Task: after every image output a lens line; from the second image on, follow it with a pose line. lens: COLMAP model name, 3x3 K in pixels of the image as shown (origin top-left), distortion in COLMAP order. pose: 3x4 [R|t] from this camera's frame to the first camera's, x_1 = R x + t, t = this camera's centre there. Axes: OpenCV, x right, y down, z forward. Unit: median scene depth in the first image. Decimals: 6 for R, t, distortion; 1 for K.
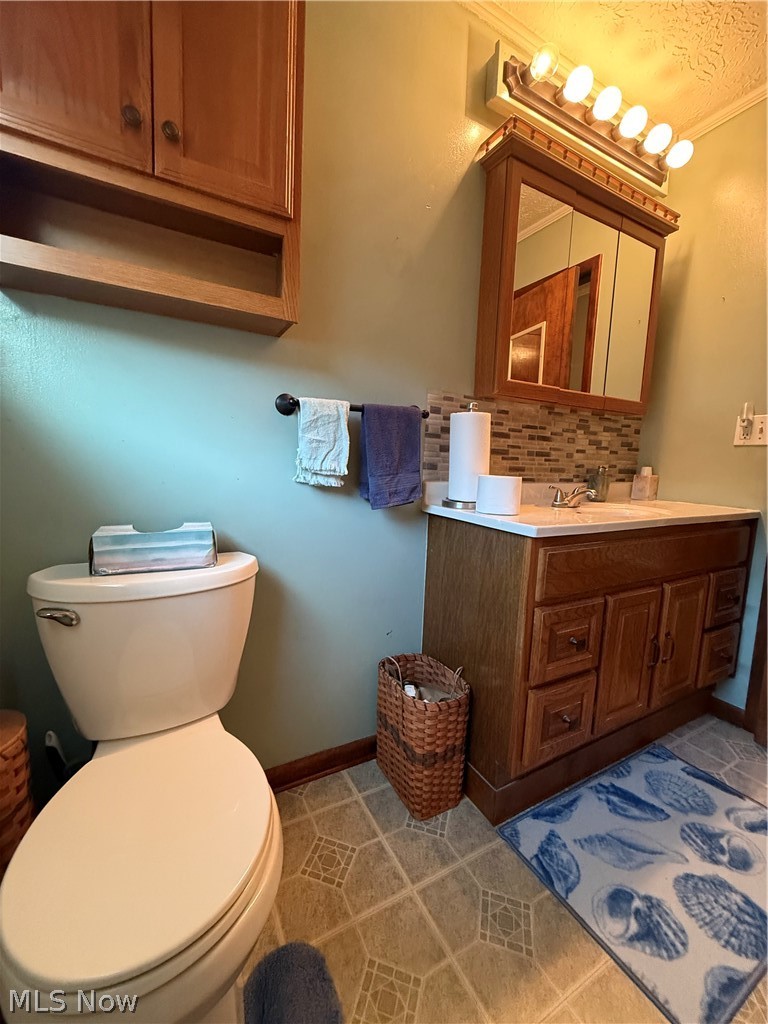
lens RADIAL K [[409.3, 0, 382.3], [0, 409.3, 507.8], [0, 0, 1]] dist [-0.000023, 0.000185]
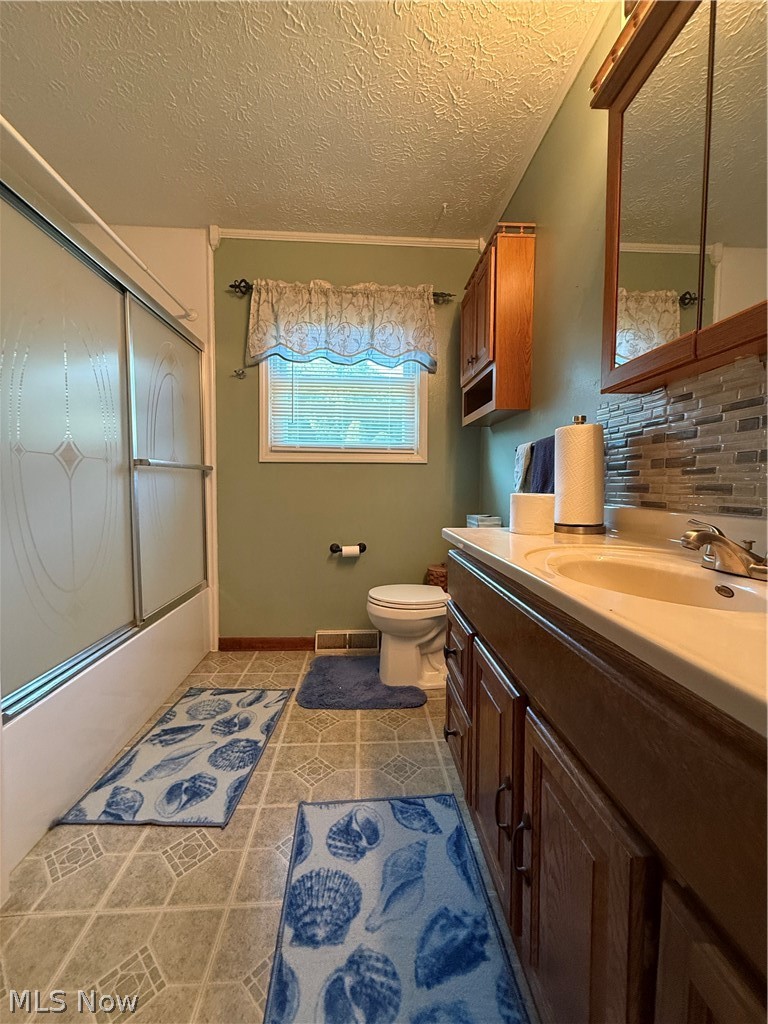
lens RADIAL K [[409.3, 0, 382.3], [0, 409.3, 507.8], [0, 0, 1]] dist [-0.000023, 0.000185]
pose [[-0.410304, 0.009592, -0.911899, 1.507930], [-0.132532, 0.988702, 0.070032, -0.076229], [0.902267, 0.149590, -0.404396, 1.244670]]
